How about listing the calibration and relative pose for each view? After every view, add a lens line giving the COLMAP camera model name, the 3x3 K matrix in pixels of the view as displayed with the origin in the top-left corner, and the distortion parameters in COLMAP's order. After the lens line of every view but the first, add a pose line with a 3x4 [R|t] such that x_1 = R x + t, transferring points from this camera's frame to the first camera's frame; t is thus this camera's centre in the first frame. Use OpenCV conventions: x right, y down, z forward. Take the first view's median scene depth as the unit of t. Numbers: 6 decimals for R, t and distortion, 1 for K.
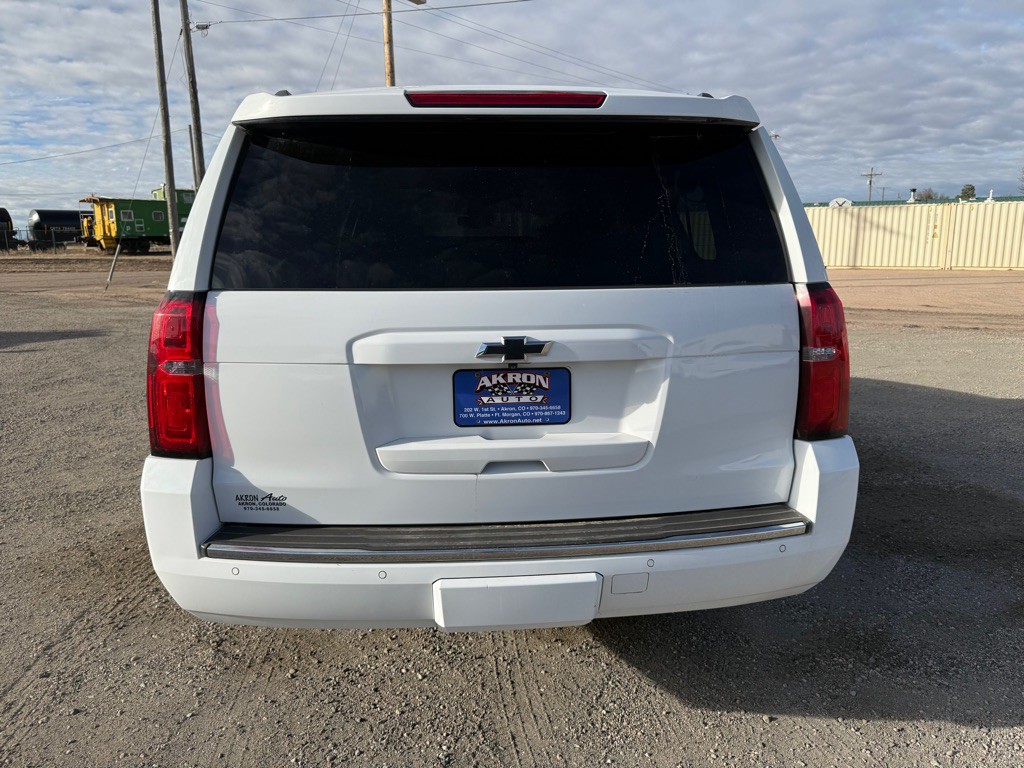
lens RADIAL K [[745.8, 0, 519.4], [0, 745.8, 384.3], [0, 0, 1]] dist [-0.012365, -0.006589]
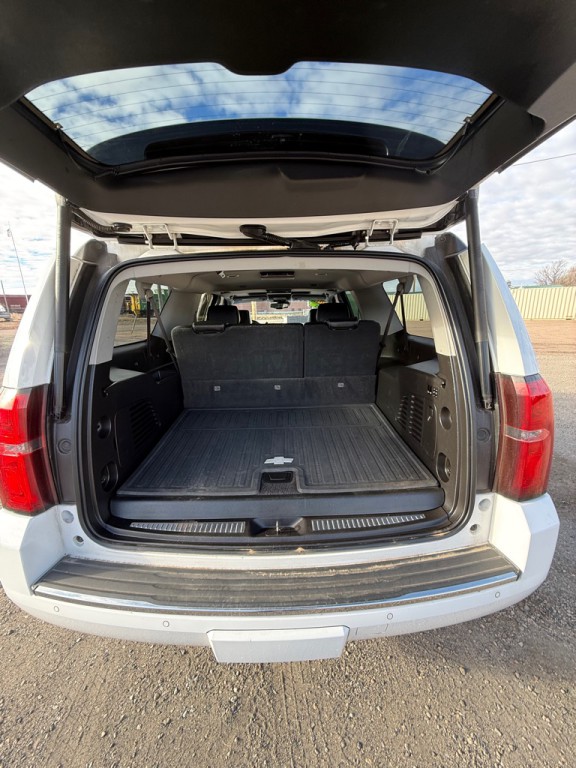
lens RADIAL K [[309.4, 0, 288.8], [0, 309.4, 384.2], [0, 0, 1]] dist [0.006179, -0.001069]
pose [[0.998026, 0.002790, -0.062732, 0.038336], [0.000182, 0.998880, 0.047315, -0.130514], [0.062794, -0.047233, 0.996908, 0.430012]]
